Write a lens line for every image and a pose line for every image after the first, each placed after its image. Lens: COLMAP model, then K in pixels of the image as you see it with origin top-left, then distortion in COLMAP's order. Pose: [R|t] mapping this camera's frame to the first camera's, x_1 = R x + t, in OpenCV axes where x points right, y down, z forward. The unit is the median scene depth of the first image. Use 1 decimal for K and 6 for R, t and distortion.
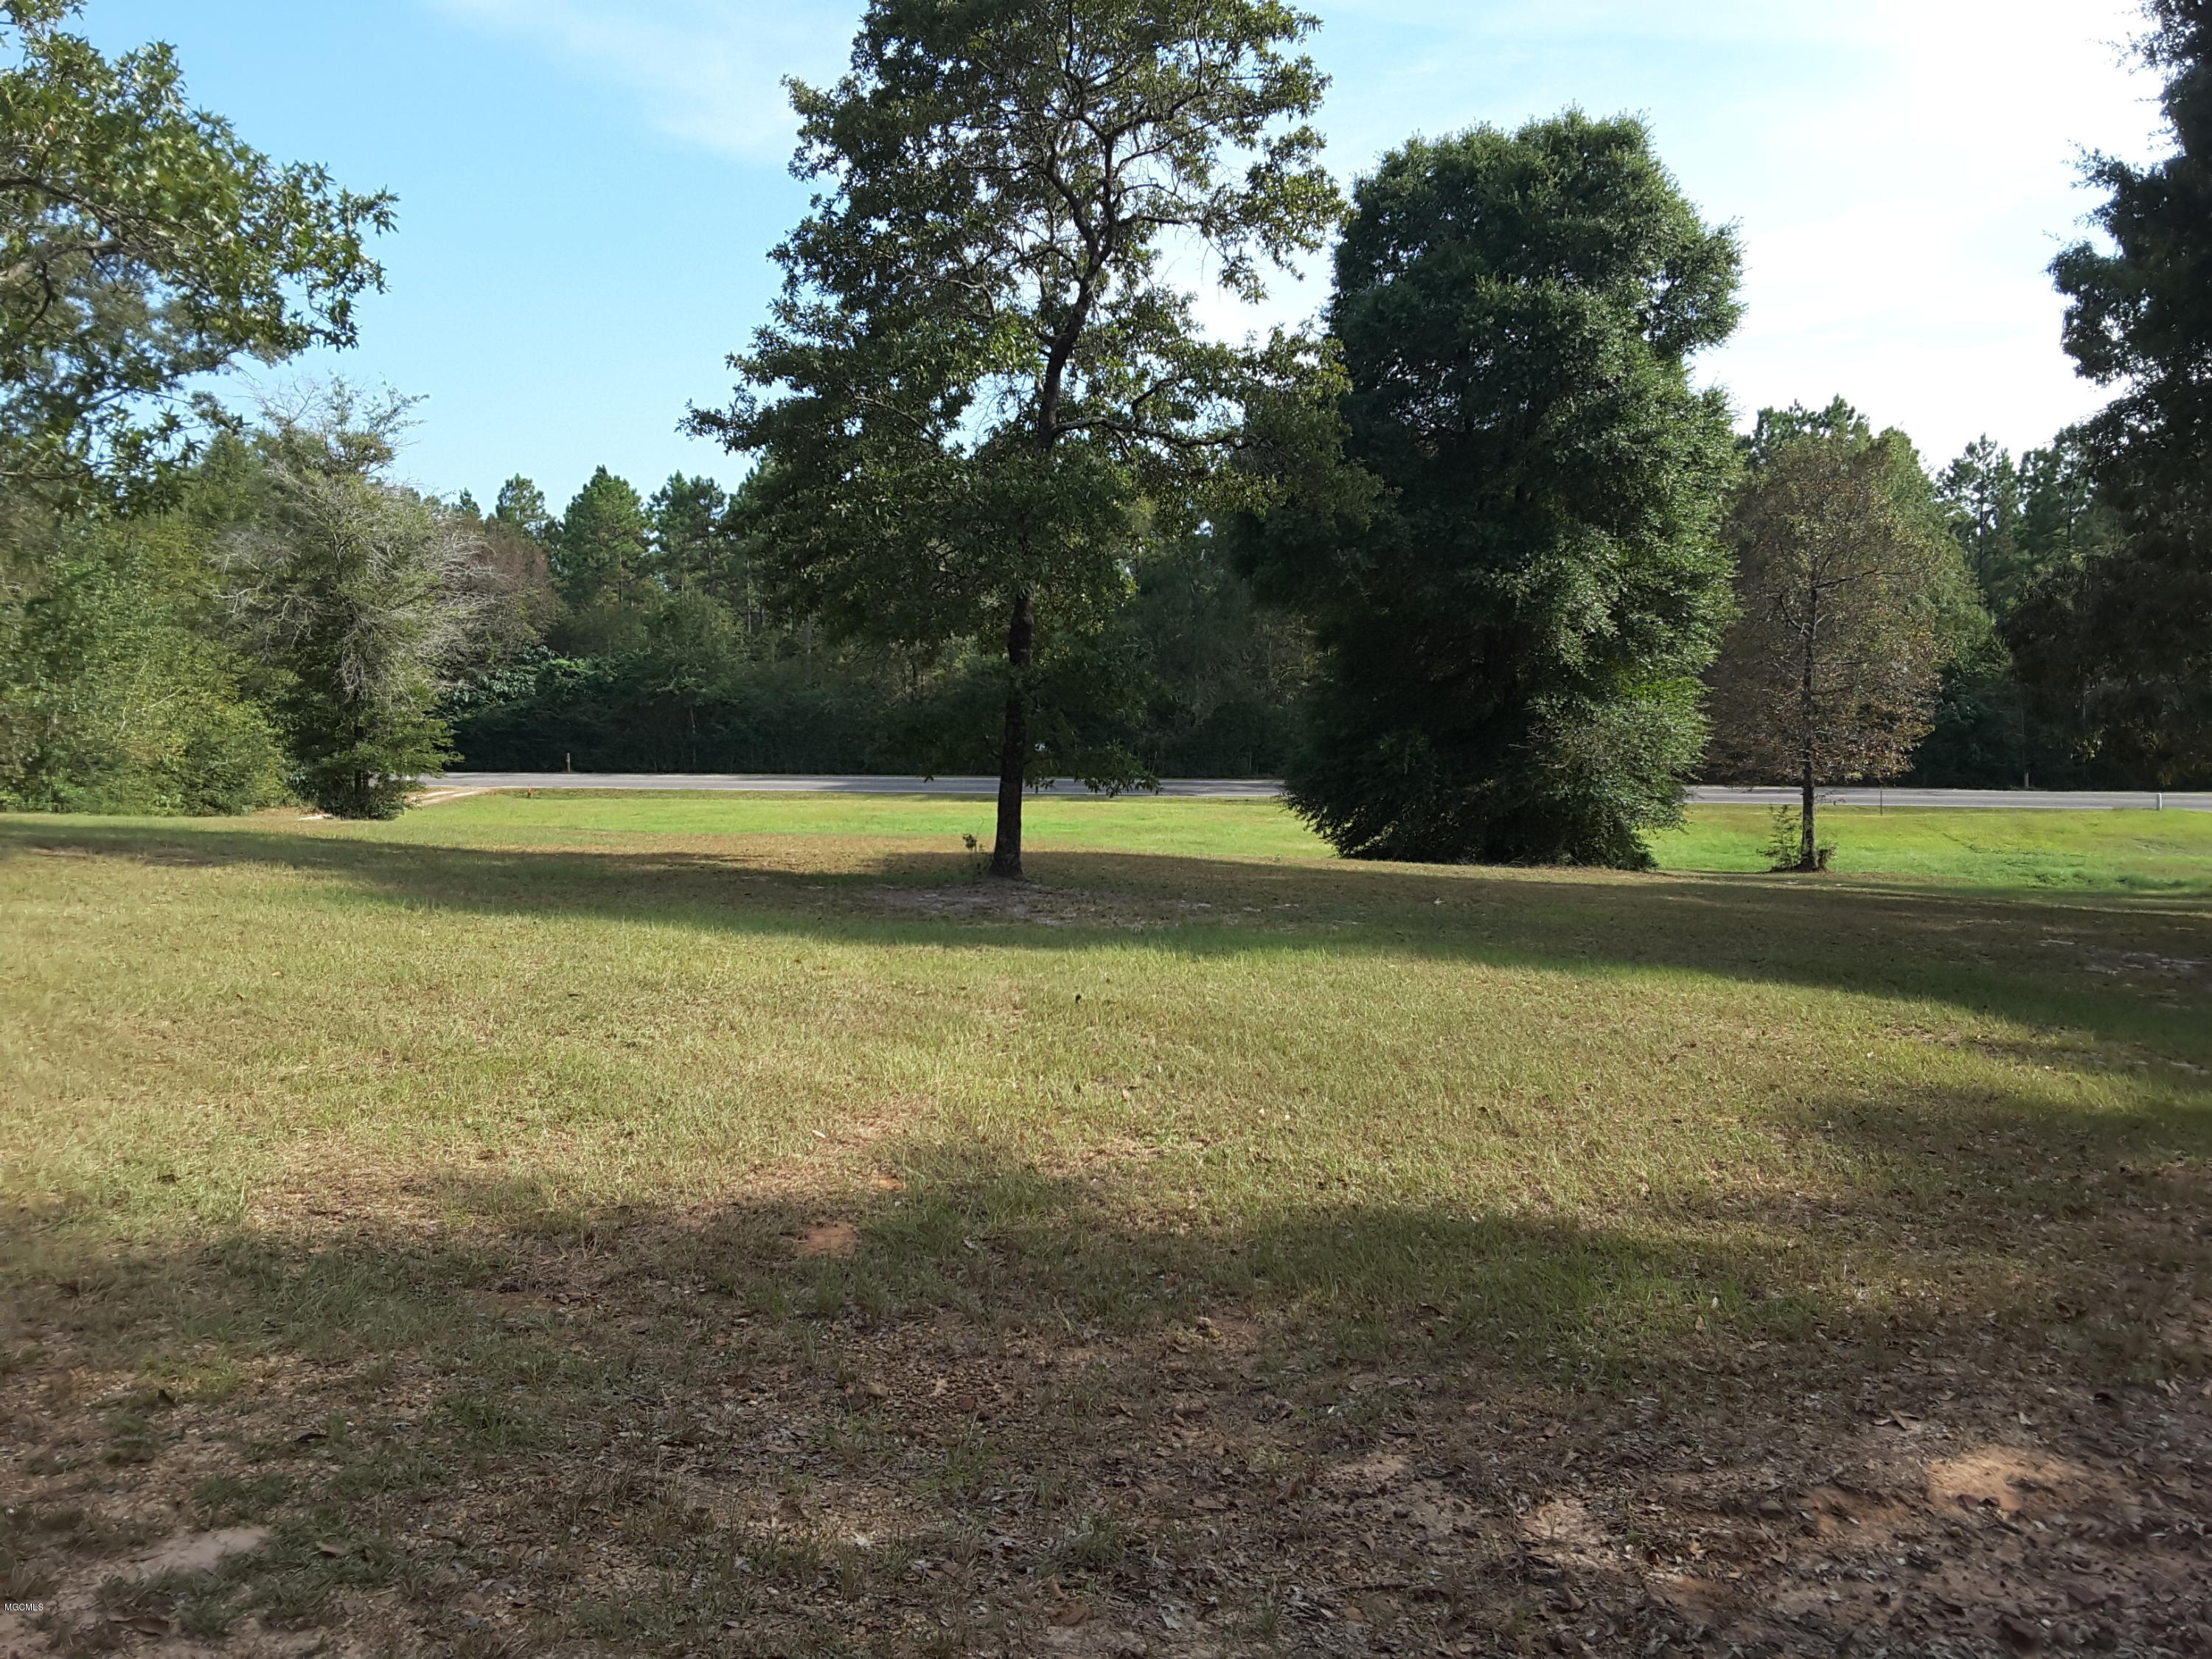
lens RADIAL K [[1903.7, 0, 1159.7], [0, 1903.7, 849.7], [0, 0, 1]] dist [0.133437, -0.232155]
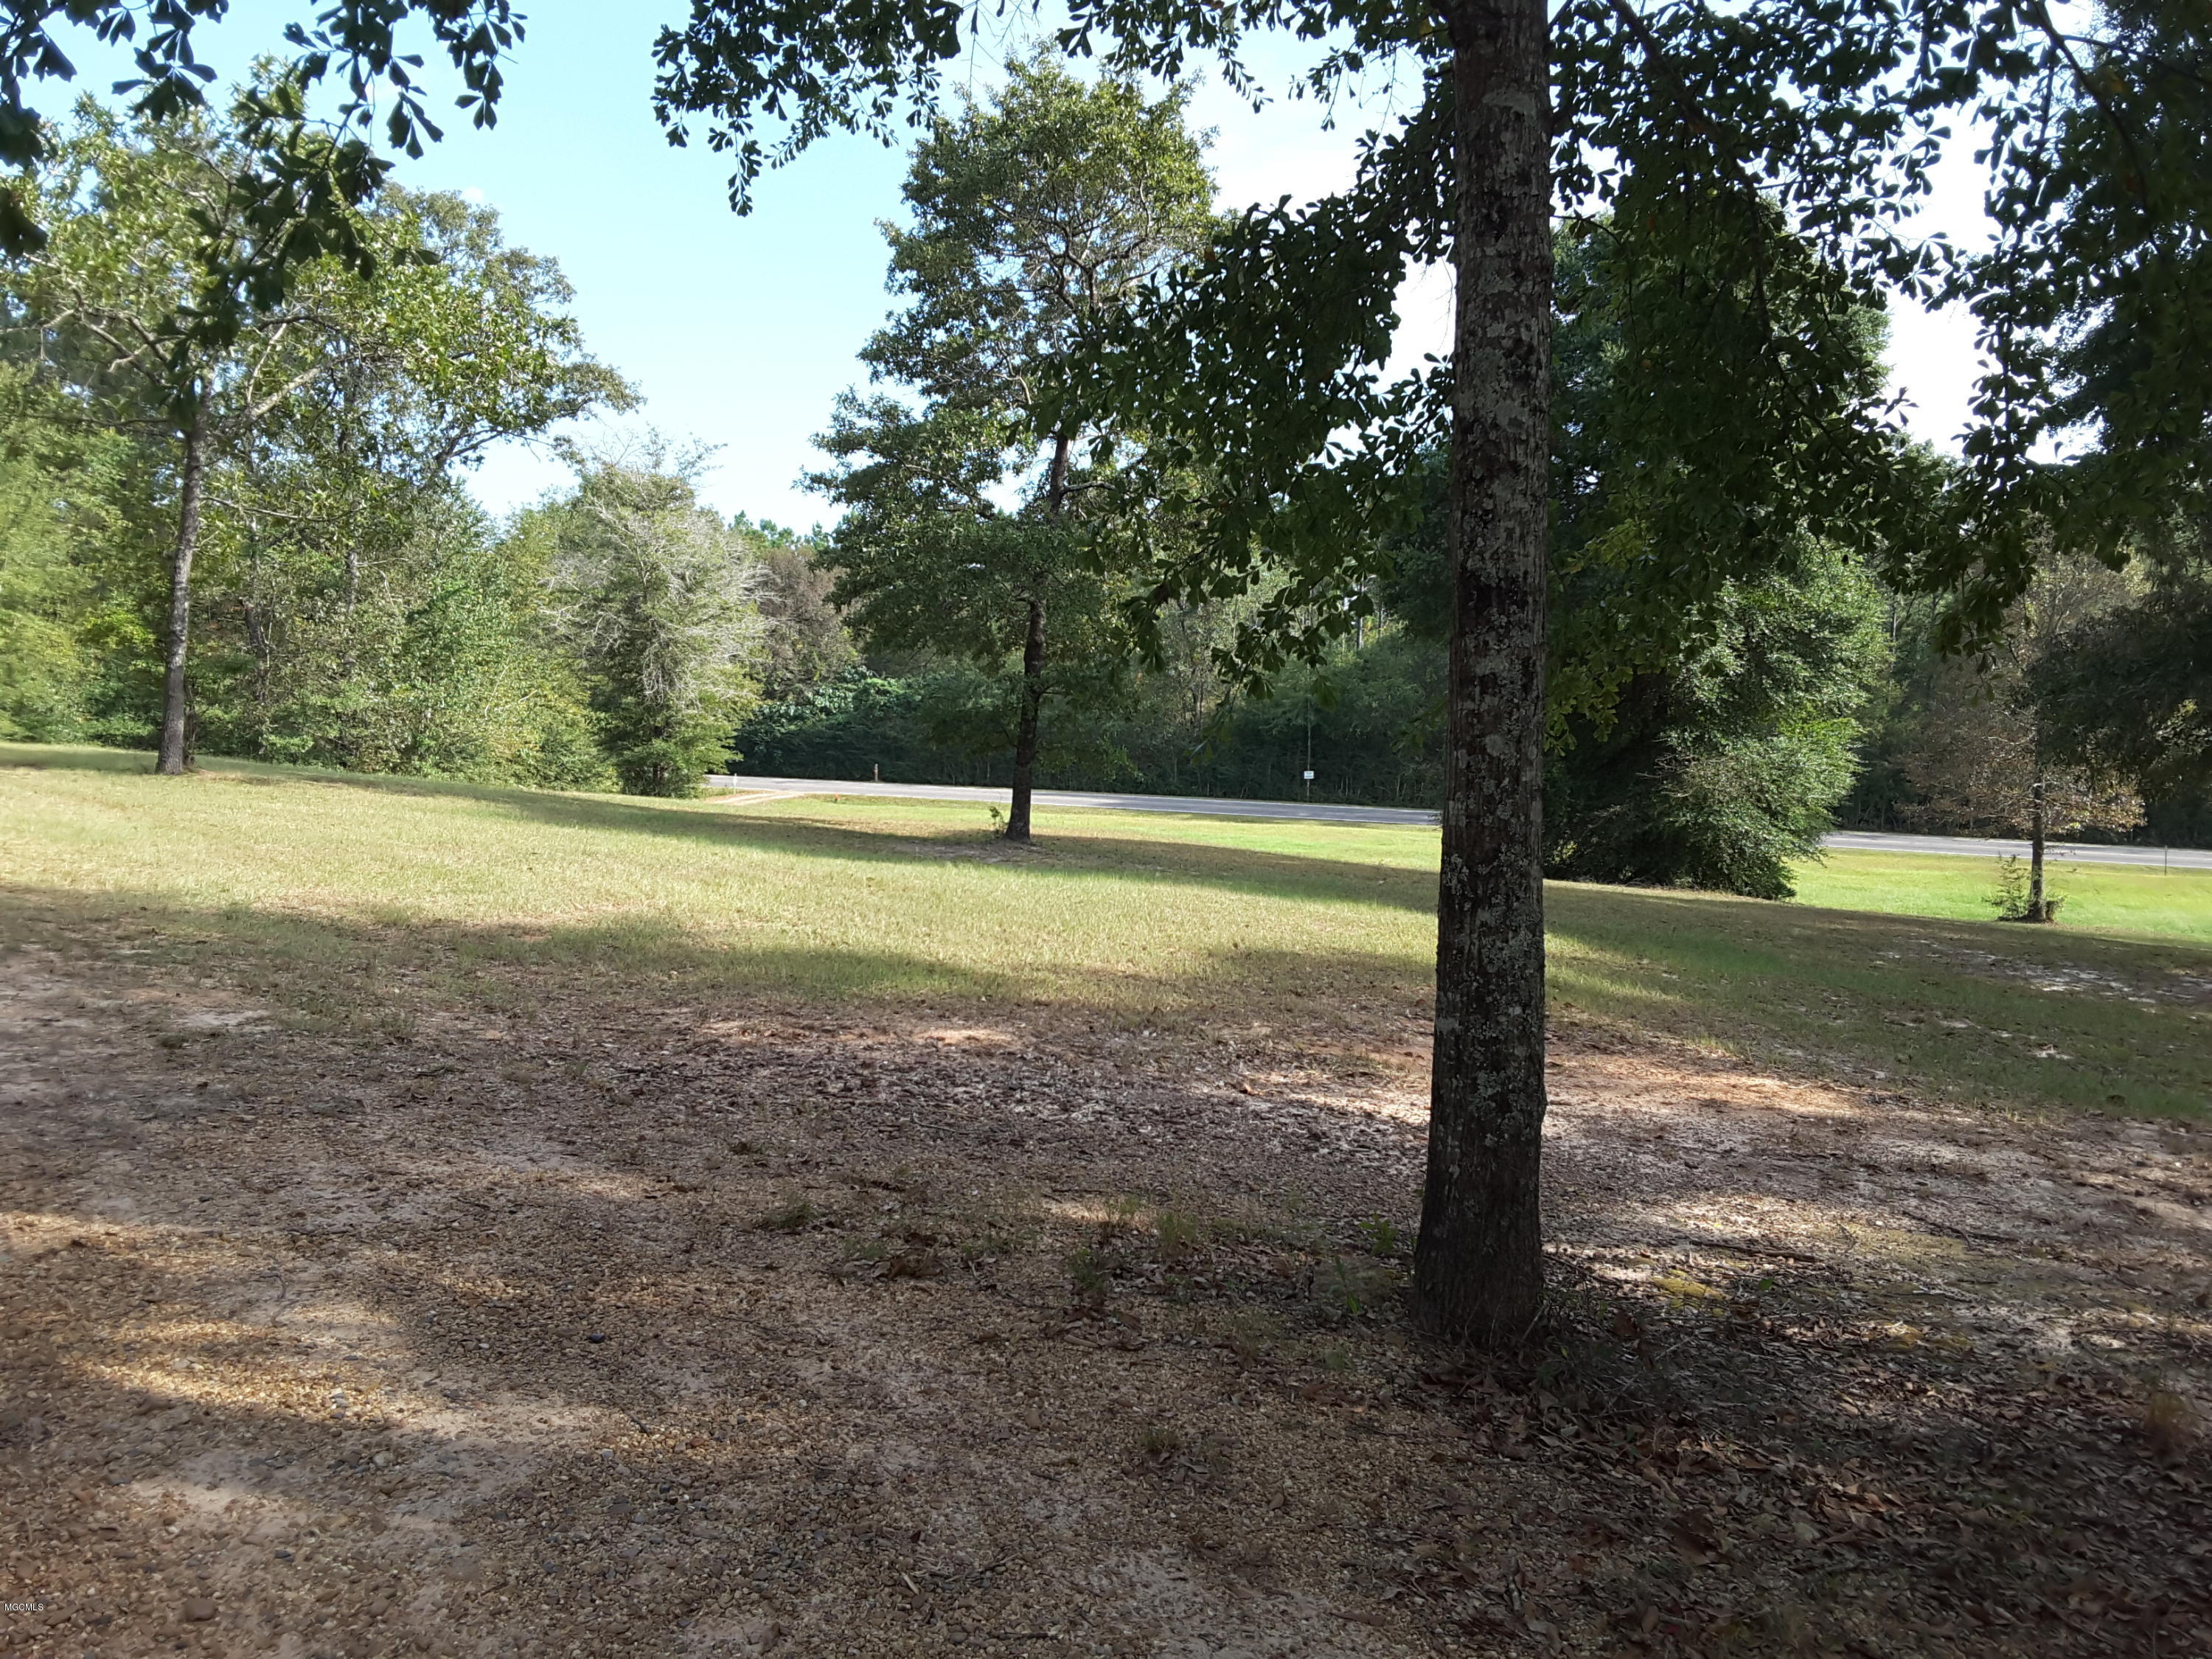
lens RADIAL K [[1903.7, 0, 1129.8], [0, 1903.7, 848.8], [0, 0, 1]] dist [0.133437, -0.232155]
pose [[0.981821, 0.044758, -0.184455, 0.083798], [-0.048024, 0.998758, -0.013272, 0.012170], [0.183632, 0.021888, 0.982751, -0.085732]]
